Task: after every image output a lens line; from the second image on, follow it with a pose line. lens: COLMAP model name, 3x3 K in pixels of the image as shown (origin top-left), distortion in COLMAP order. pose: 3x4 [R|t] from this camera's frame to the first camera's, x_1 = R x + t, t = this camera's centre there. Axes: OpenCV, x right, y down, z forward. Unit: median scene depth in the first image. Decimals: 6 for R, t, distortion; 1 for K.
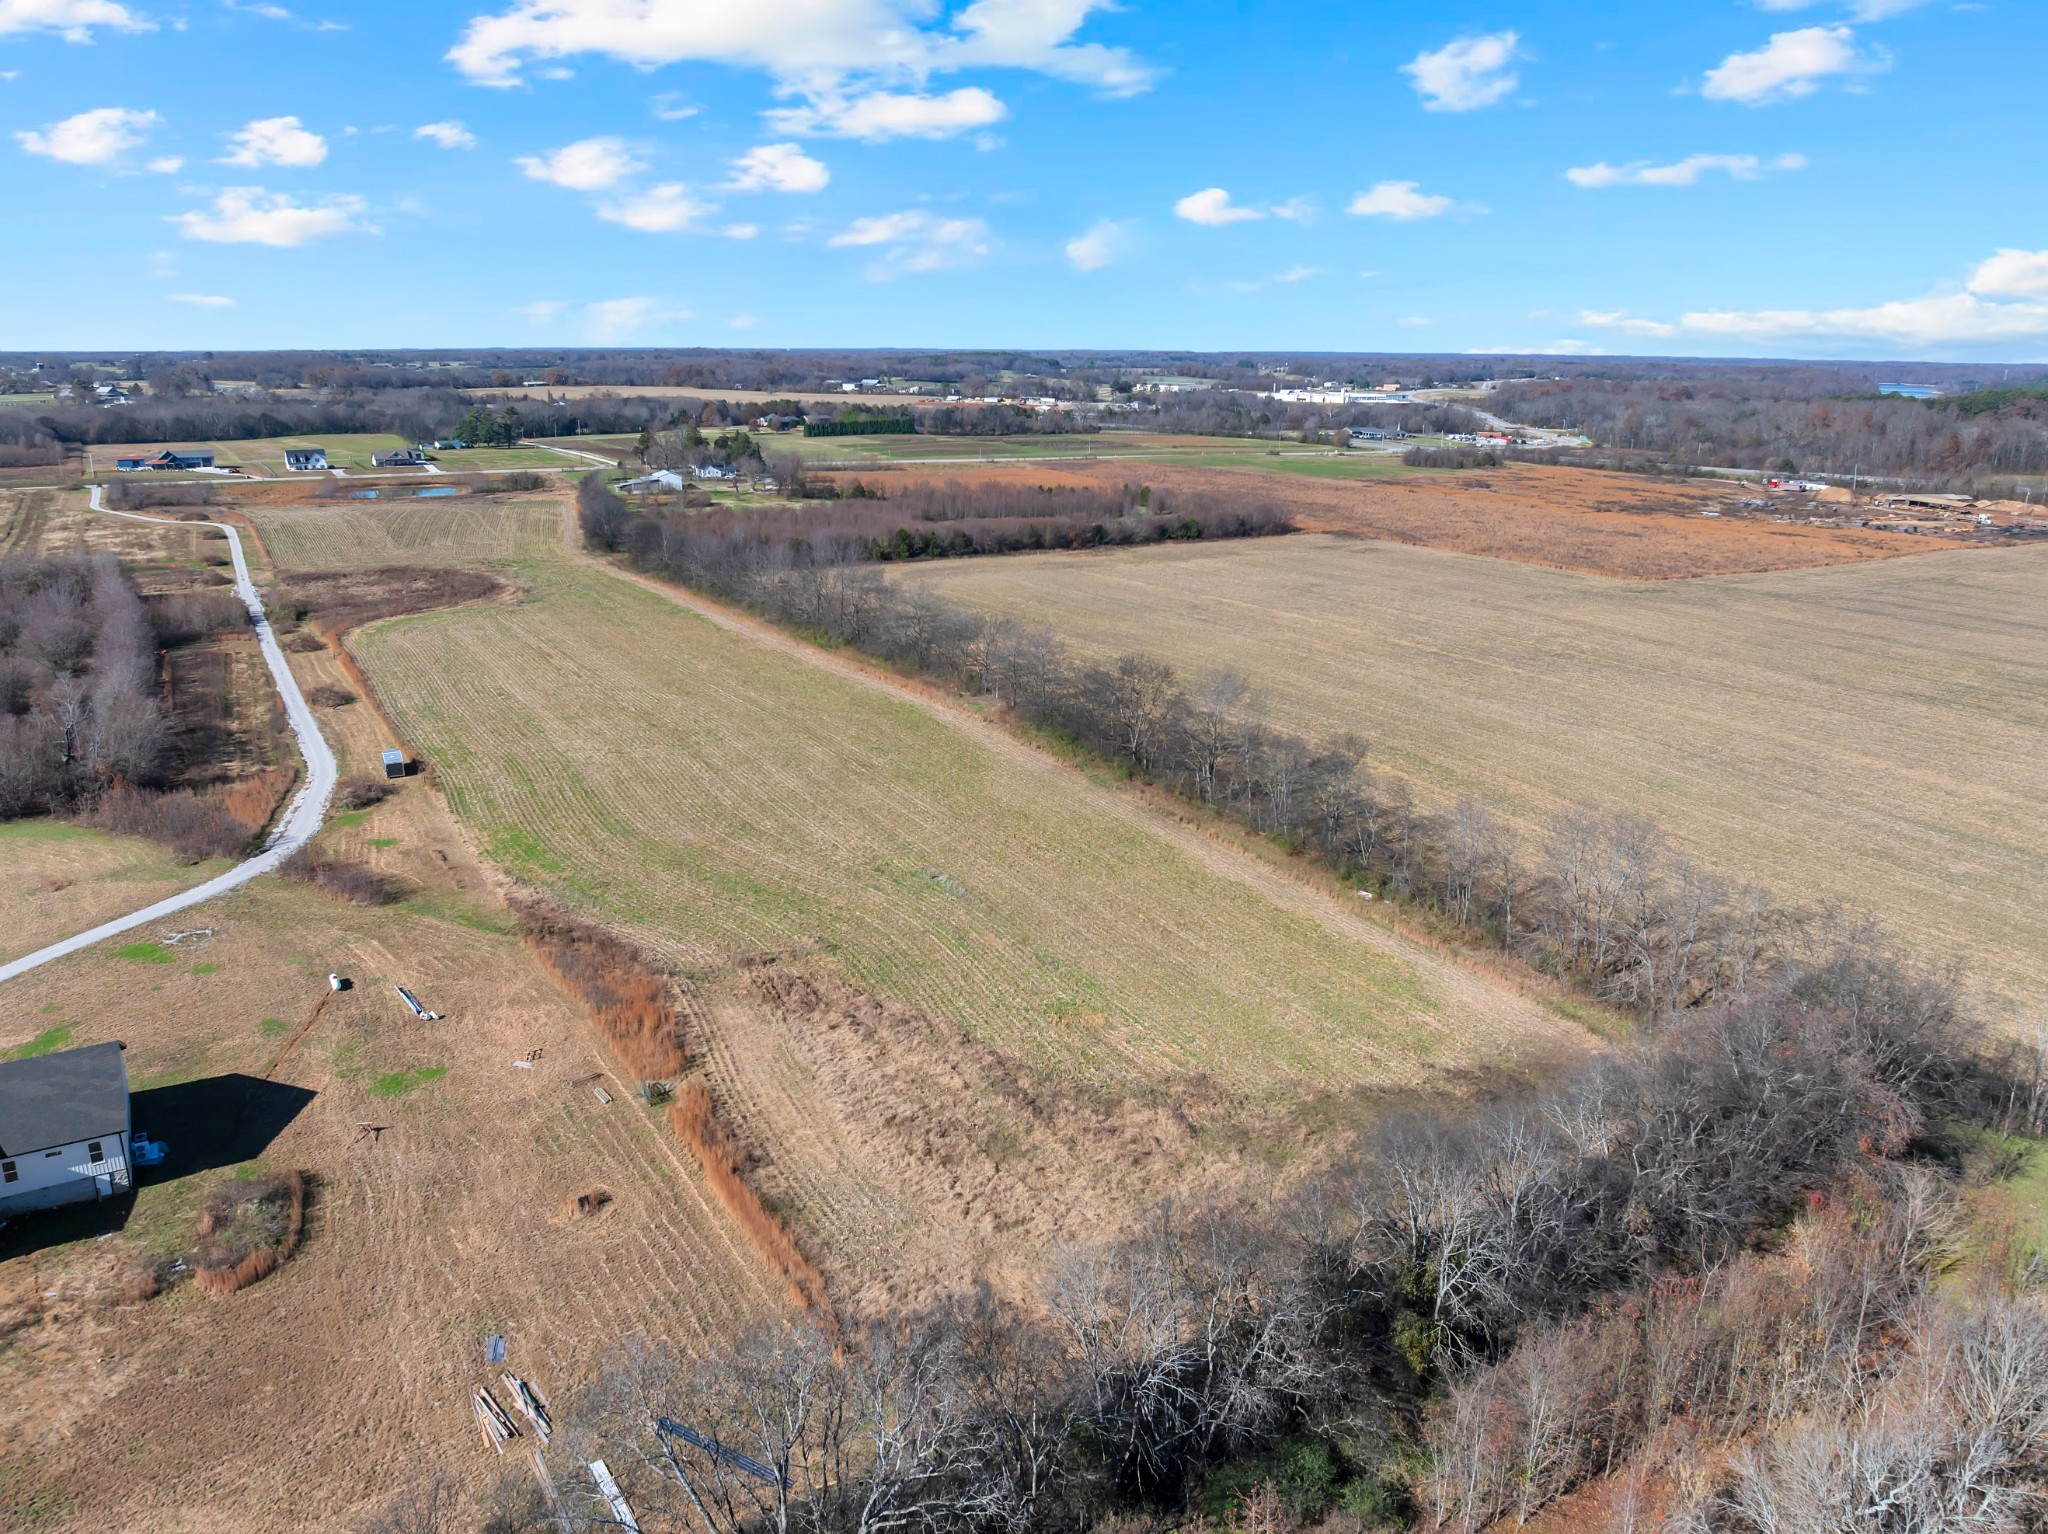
lens RADIAL K [[1435.6, 0, 1030.3], [0, 1435.6, 761.4], [0, 0, 1]] dist [-0.036895, -0.005393]
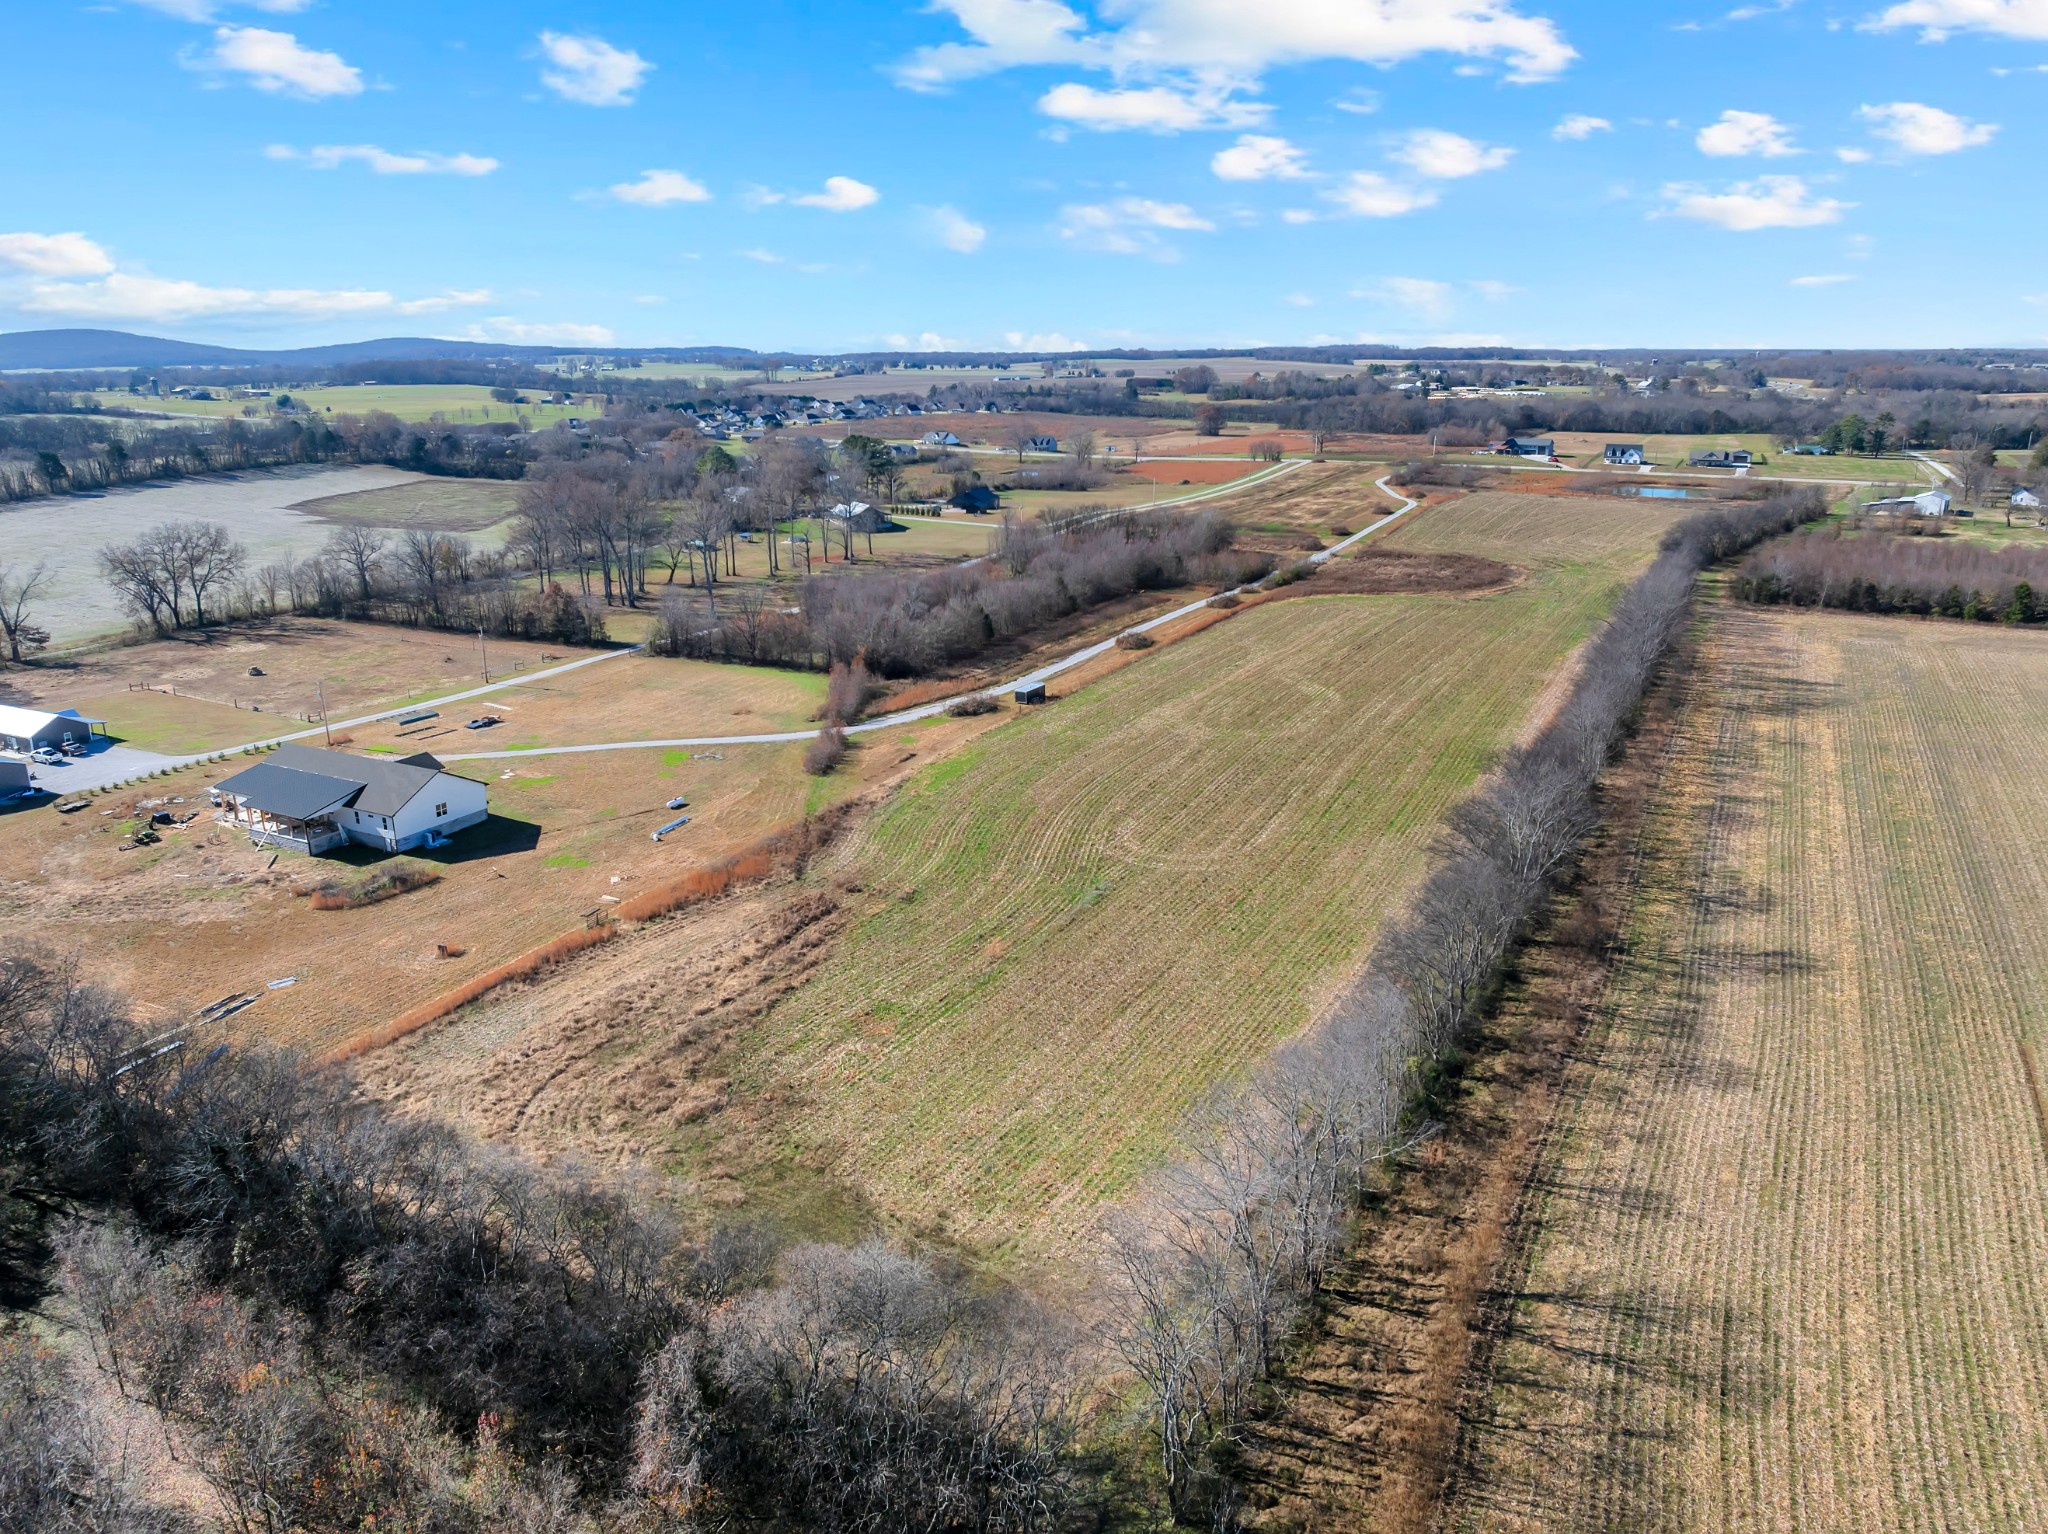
lens RADIAL K [[1435.6, 0, 1030.3], [0, 1435.6, 761.4], [0, 0, 1]] dist [-0.036895, -0.005393]
pose [[0.503247, 0.225696, -0.834149, 0.734792], [-0.224705, 0.966262, 0.125876, -0.120870], [0.834416, 0.124091, 0.536983, 0.448281]]
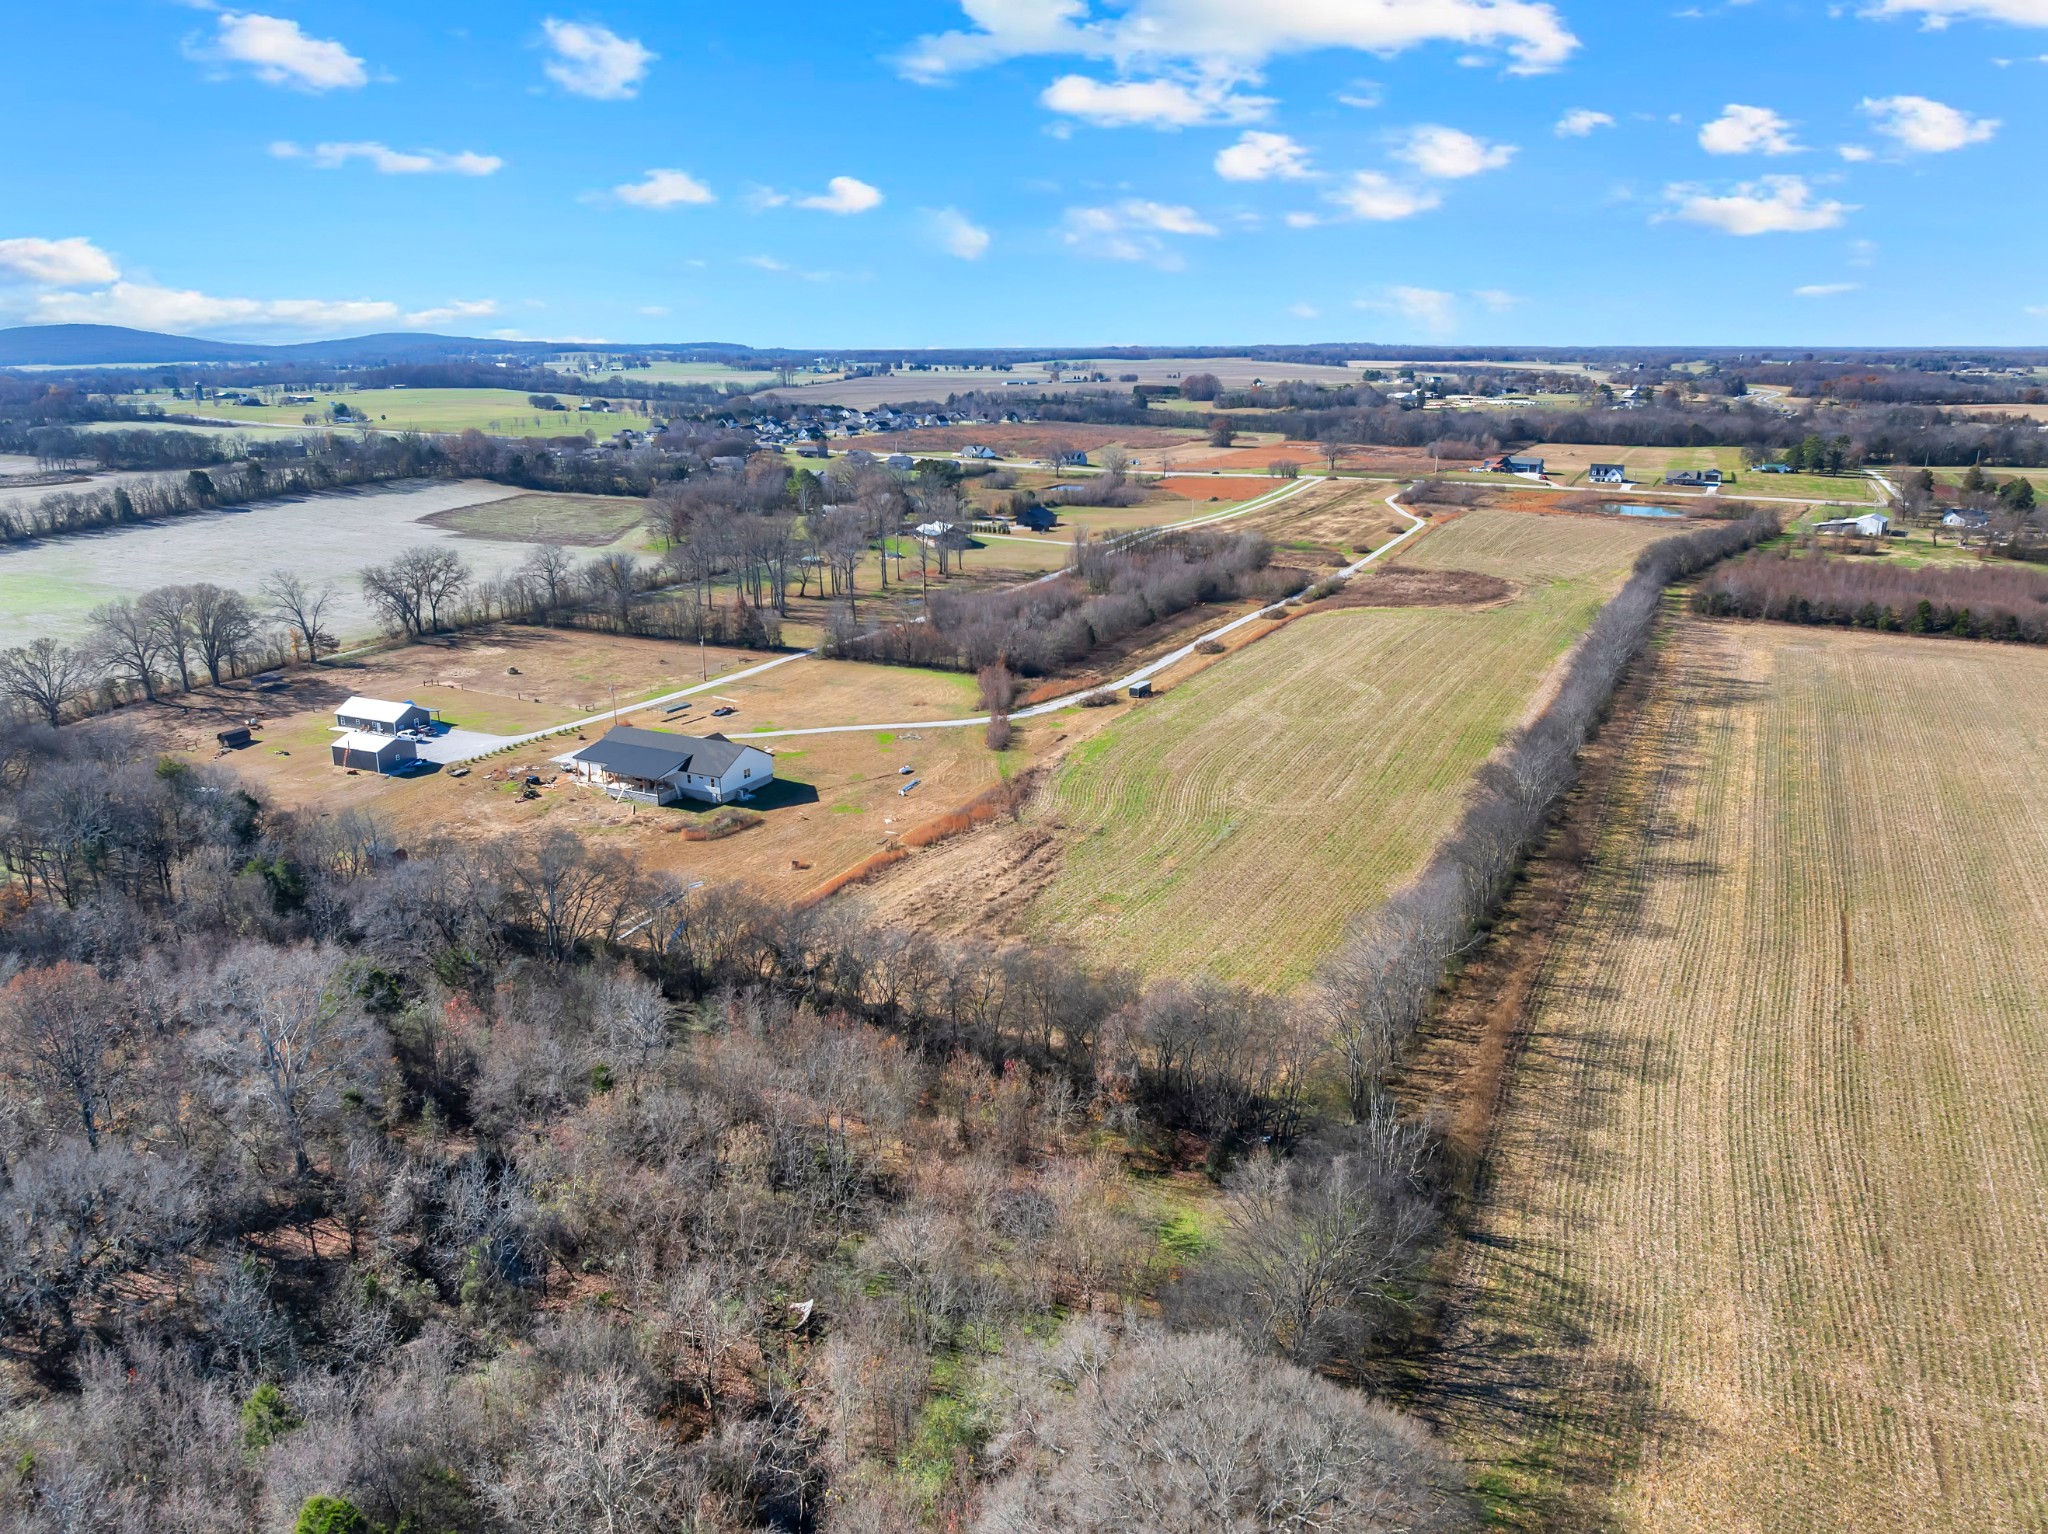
lens RADIAL K [[1435.6, 0, 1030.3], [0, 1435.6, 761.4], [0, 0, 1]] dist [-0.036895, -0.005393]
pose [[0.509608, 0.229471, -0.829242, 1.022171], [-0.226246, 0.965601, 0.128167, -0.120893], [0.830128, 0.122298, 0.543995, 0.074048]]
